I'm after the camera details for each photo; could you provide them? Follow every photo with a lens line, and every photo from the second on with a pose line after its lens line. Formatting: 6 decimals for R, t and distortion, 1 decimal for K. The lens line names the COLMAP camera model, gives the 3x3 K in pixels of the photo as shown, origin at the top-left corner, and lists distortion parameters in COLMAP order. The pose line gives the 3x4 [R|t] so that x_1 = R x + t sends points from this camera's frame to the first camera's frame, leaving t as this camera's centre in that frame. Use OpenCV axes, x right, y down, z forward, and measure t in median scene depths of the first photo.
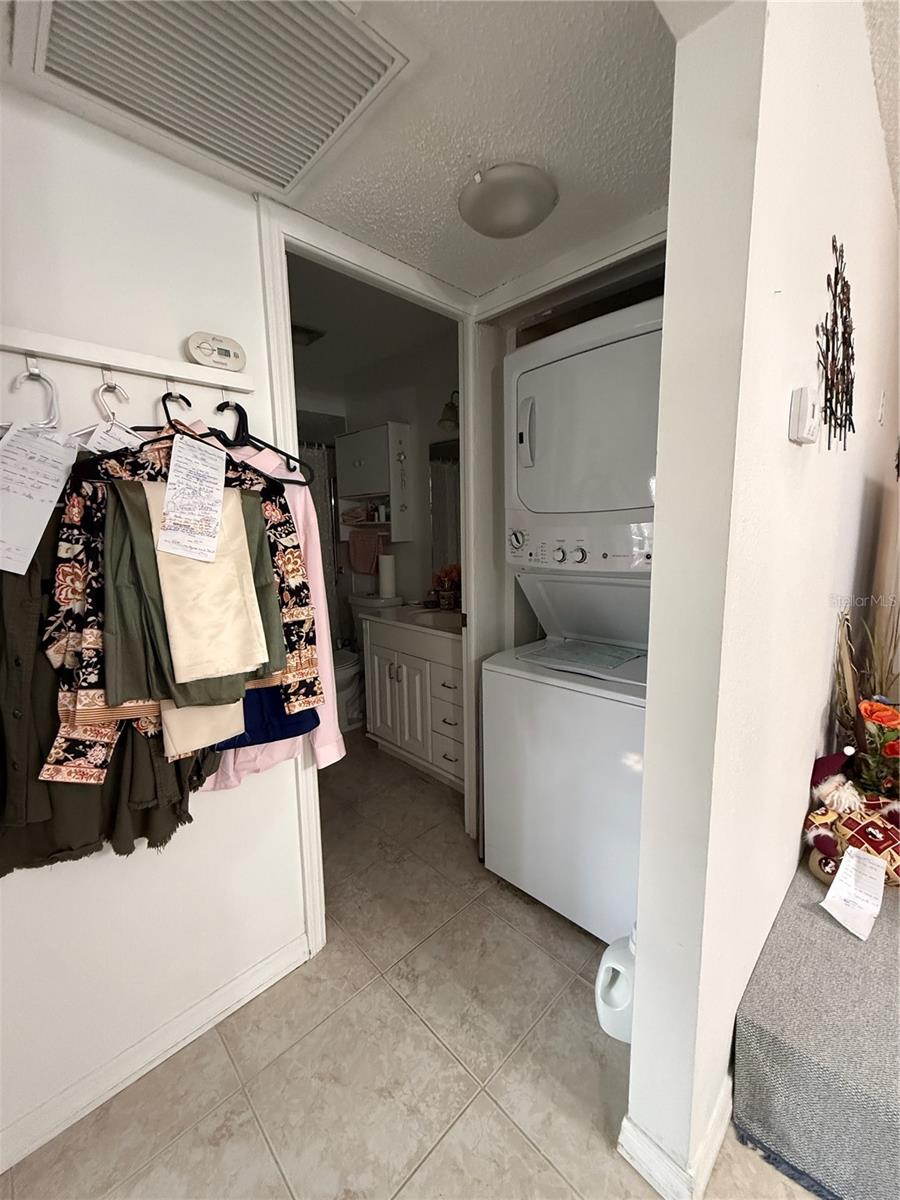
lens RADIAL K [[475.8, 0, 449.9], [0, 475.8, 595.9], [0, 0, 1]] dist [0.000026, -0.000125]
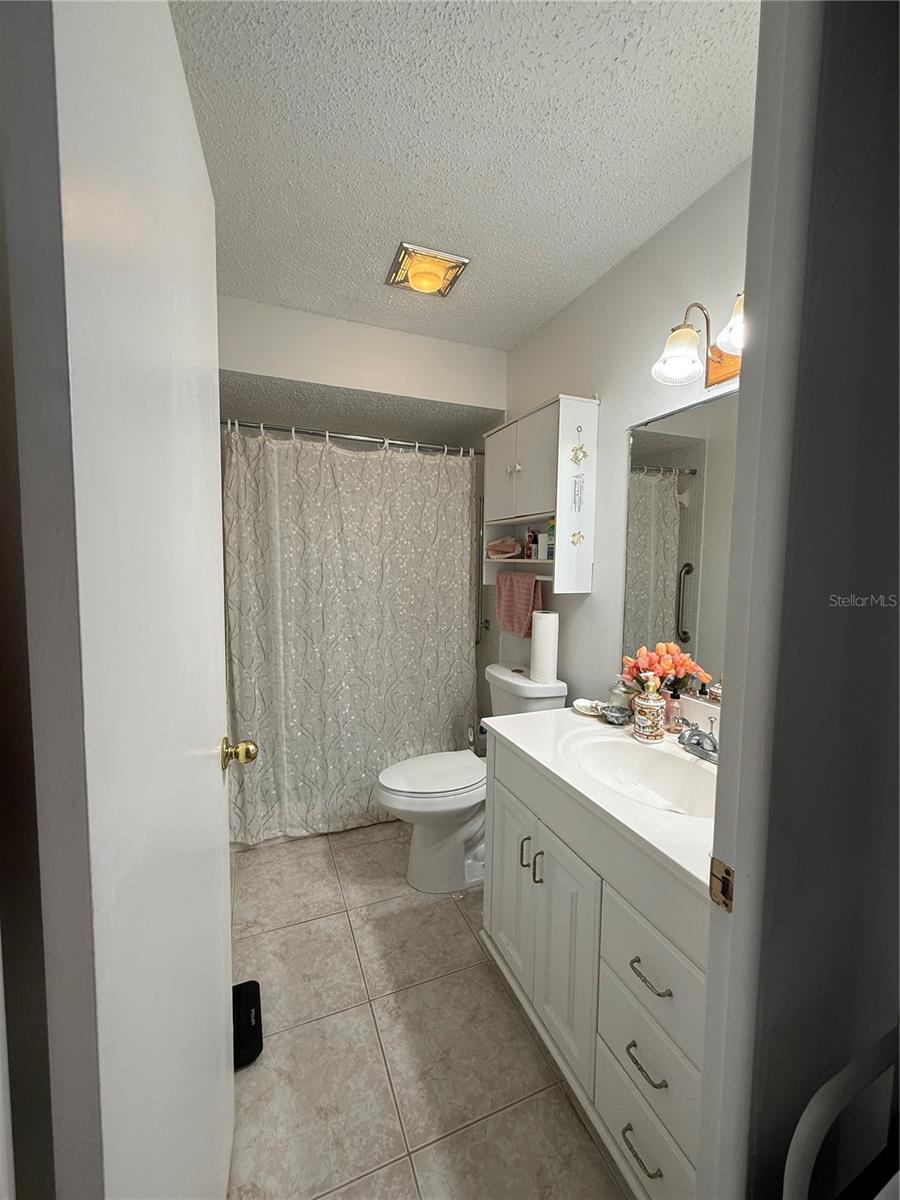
lens RADIAL K [[475.8, 0, 449.9], [0, 475.8, 595.9], [0, 0, 1]] dist [0.000026, -0.000125]
pose [[0.926632, 0.056630, -0.371680, -0.018992], [-0.082160, 0.995198, -0.053202, -0.065496], [0.366883, 0.079836, 0.926835, 0.381727]]
